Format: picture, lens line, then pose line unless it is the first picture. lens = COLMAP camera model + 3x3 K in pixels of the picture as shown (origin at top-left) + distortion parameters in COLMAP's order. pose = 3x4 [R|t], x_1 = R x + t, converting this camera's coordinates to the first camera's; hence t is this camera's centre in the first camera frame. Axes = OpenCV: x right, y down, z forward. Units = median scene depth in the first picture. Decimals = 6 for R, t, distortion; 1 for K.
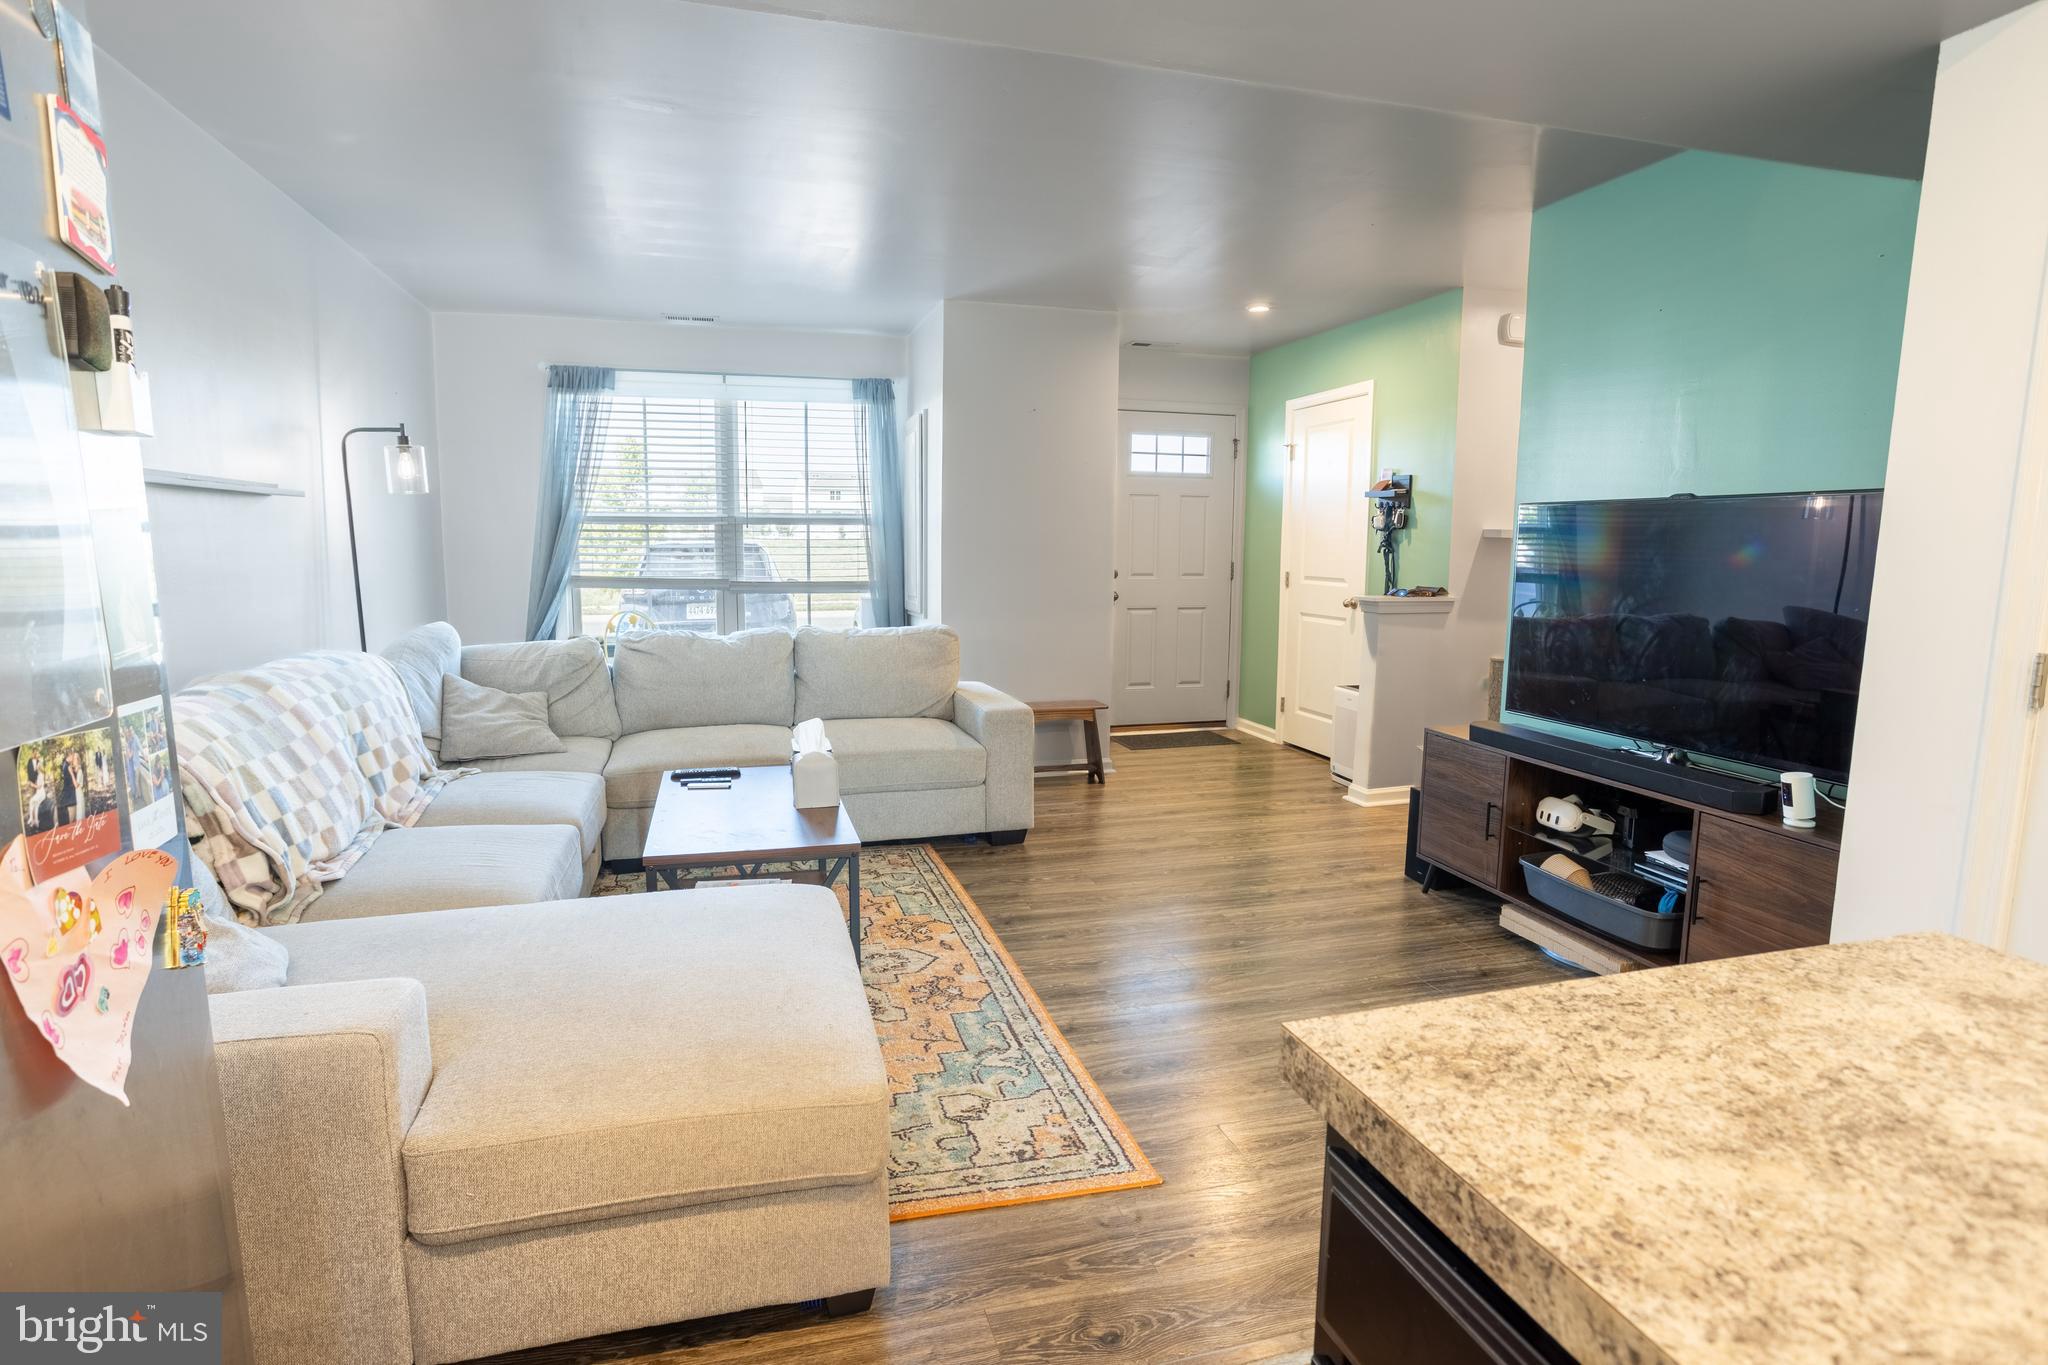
lens RADIAL K [[1041.4, 0, 1006.2], [0, 1041.4, 674.9], [0, 0, 1]] dist [-0.053003, 0.027376]
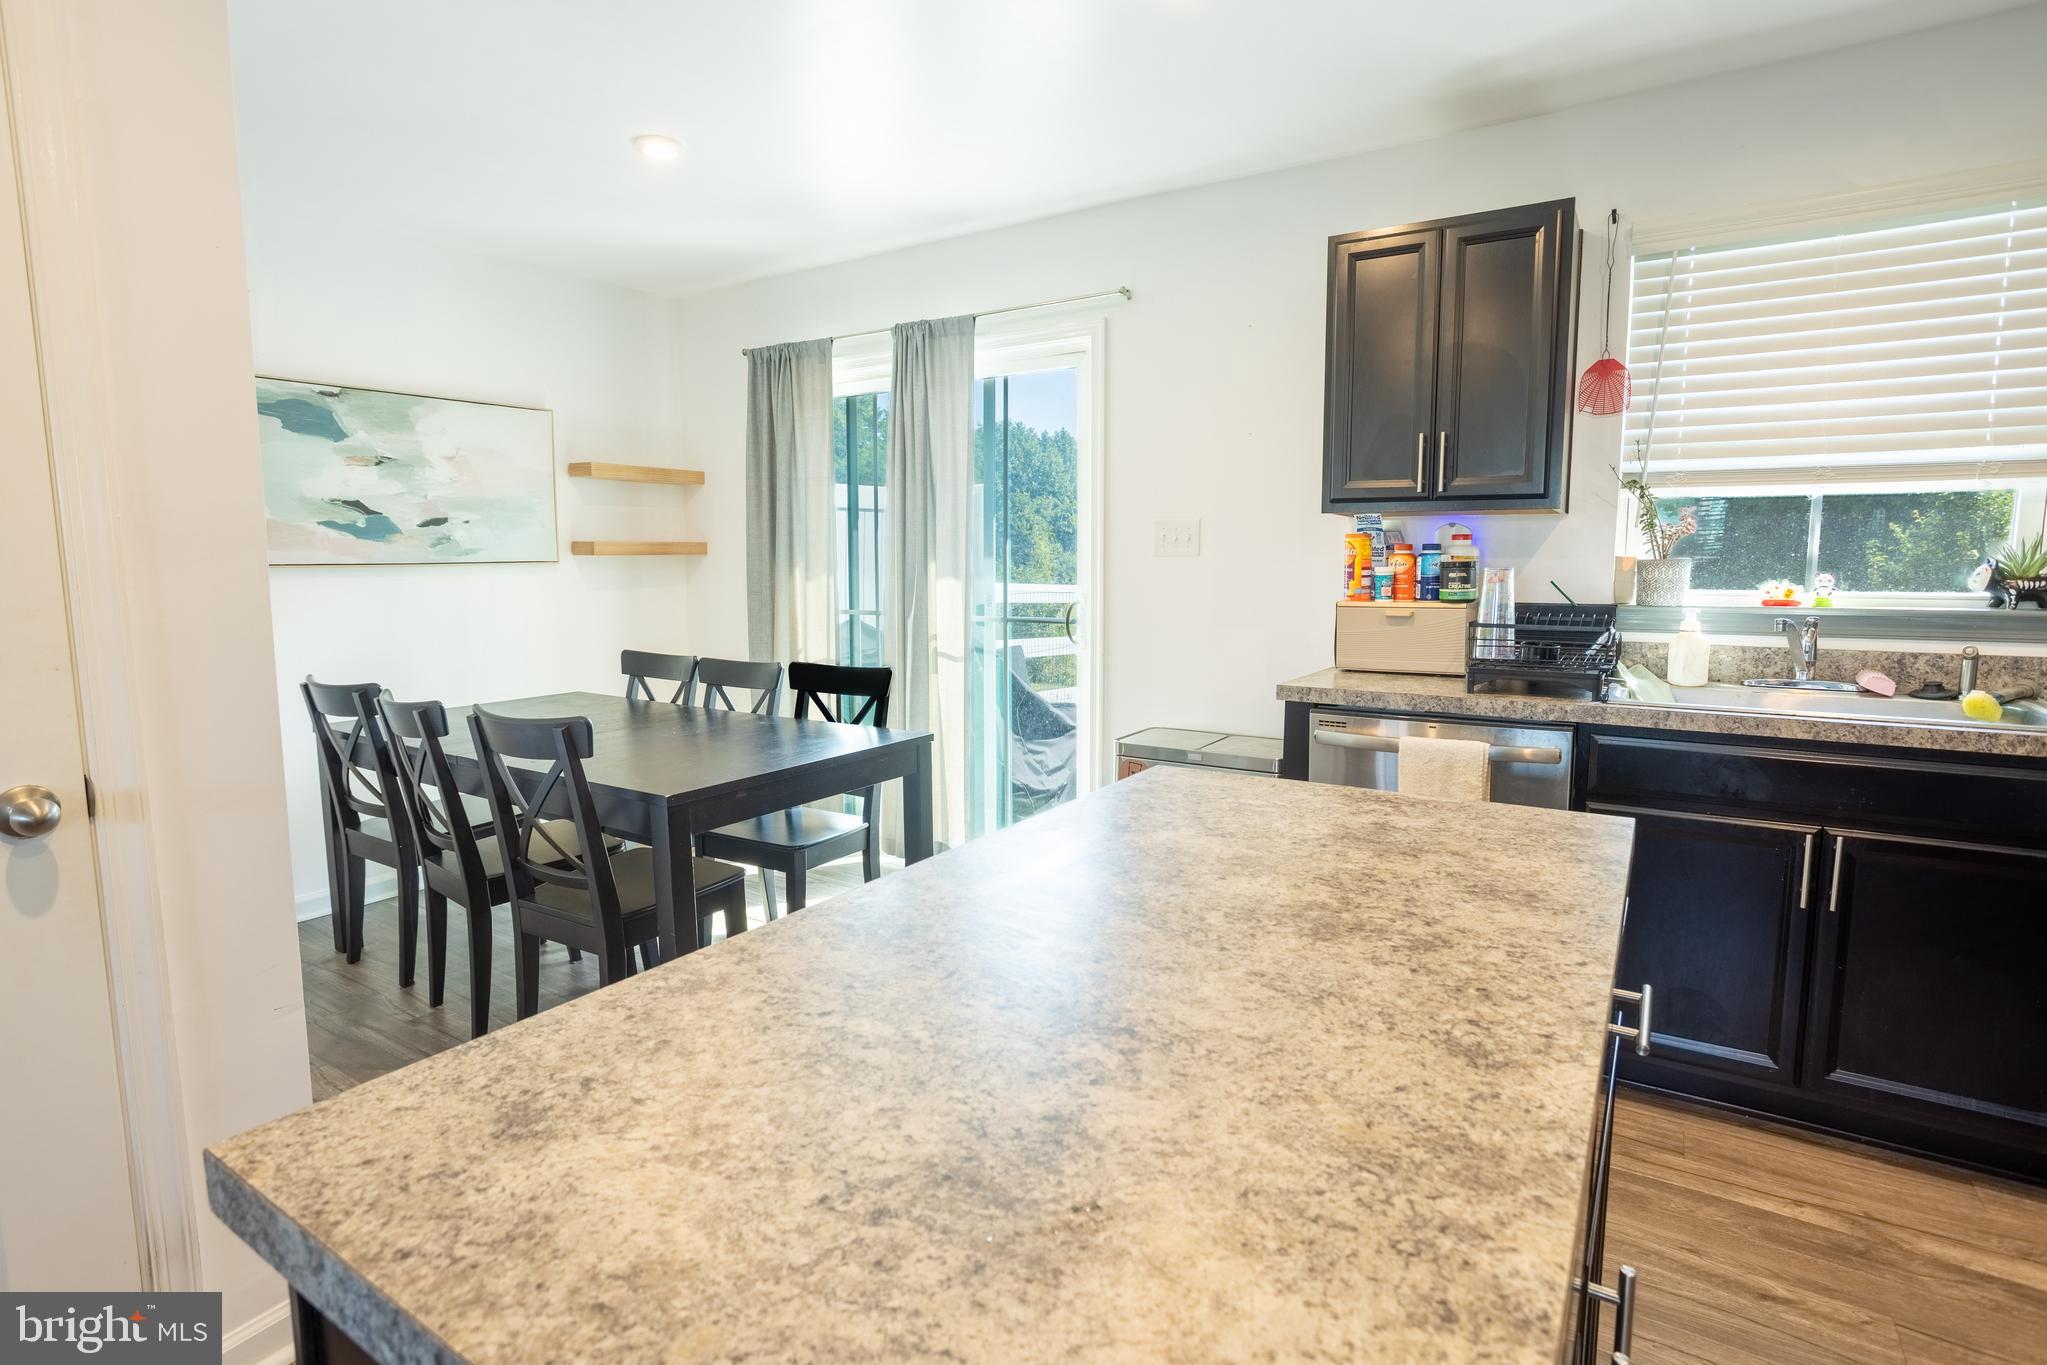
lens RADIAL K [[1022.3, 0, 1004.6], [0, 1022.3, 673.3], [0, 0, 1]] dist [-0.057579, 0.030530]
pose [[-0.656557, -0.089507, 0.748947, 0.044251], [0.095938, 0.974960, 0.200621, -0.037519], [-0.748150, 0.203571, -0.631530, 0.303261]]
